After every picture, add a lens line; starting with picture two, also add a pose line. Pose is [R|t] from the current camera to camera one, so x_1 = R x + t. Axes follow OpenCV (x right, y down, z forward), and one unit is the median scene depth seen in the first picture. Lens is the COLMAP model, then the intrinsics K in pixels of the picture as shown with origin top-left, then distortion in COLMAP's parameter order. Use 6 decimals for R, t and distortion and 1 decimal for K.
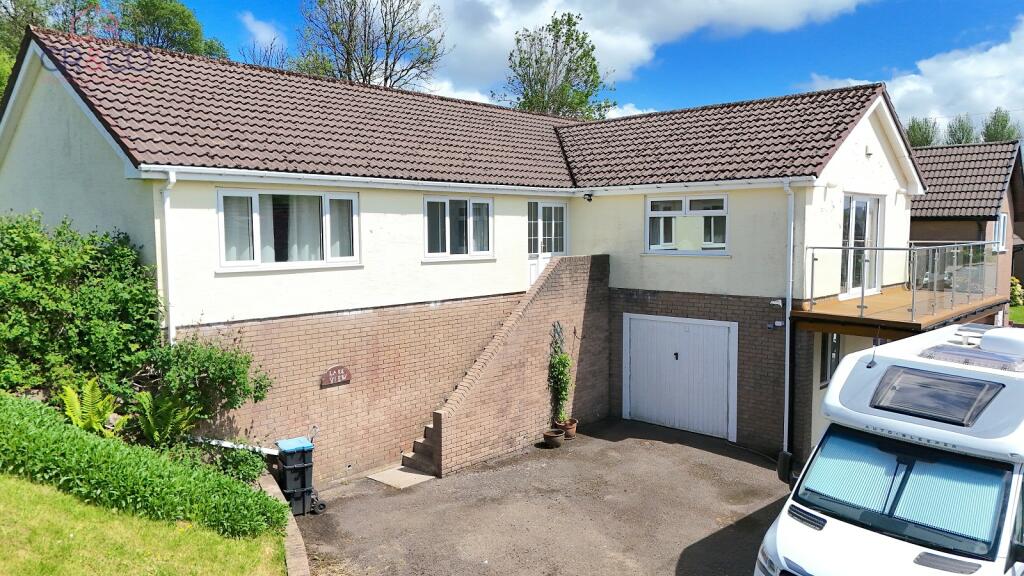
lens RADIAL K [[749.2, 0, 513.6], [0, 749.2, 285.6], [0, 0, 1]] dist [0.035758, -0.000646]
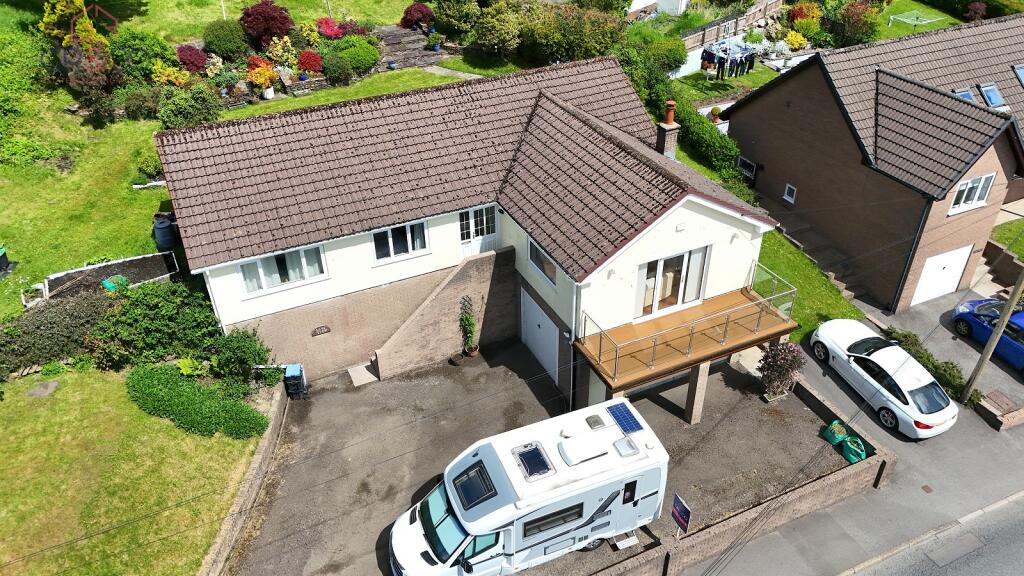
lens RADIAL K [[761.6, 0, 514.4], [0, 761.6, 291.0], [0, 0, 1]] dist [0.032022, -0.006152]
pose [[0.930767, 0.203468, -0.303766, 0.685702], [-0.022375, 0.860981, 0.508144, -0.836739], [0.364928, -0.466167, 0.805925, -0.280144]]
